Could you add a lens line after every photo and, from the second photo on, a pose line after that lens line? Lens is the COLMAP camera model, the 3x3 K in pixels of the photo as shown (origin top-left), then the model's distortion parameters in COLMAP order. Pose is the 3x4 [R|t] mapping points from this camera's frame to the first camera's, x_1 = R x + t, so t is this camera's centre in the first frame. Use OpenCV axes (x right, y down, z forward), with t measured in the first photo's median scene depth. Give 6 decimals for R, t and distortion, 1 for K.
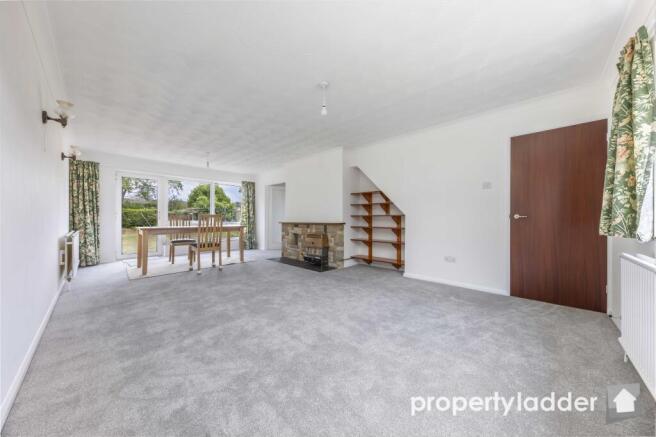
lens RADIAL K [[226.4, 0, 328.0], [0, 226.4, 218.5], [0, 0, 1]] dist [0.001671, 0.000071]
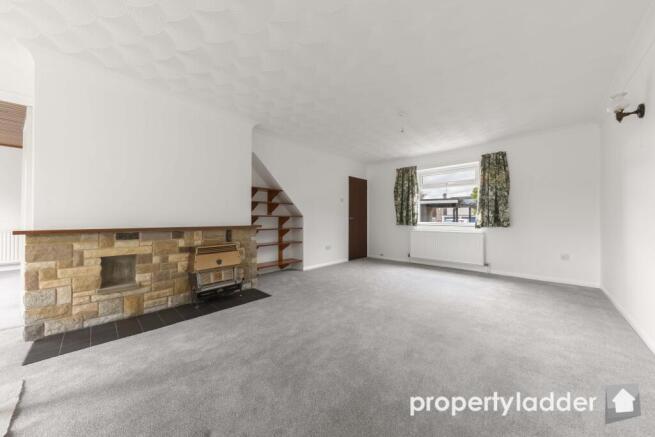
lens RADIAL K [[226.0, 0, 327.5], [0, 226.0, 218.5], [0, 0, 1]] dist [0.001671, 0.000071]
pose [[-0.010684, 0.001015, 0.999942, -0.609901], [-0.005204, 0.999986, -0.001070, -0.002469], [-0.999929, -0.005215, -0.010678, 0.693627]]
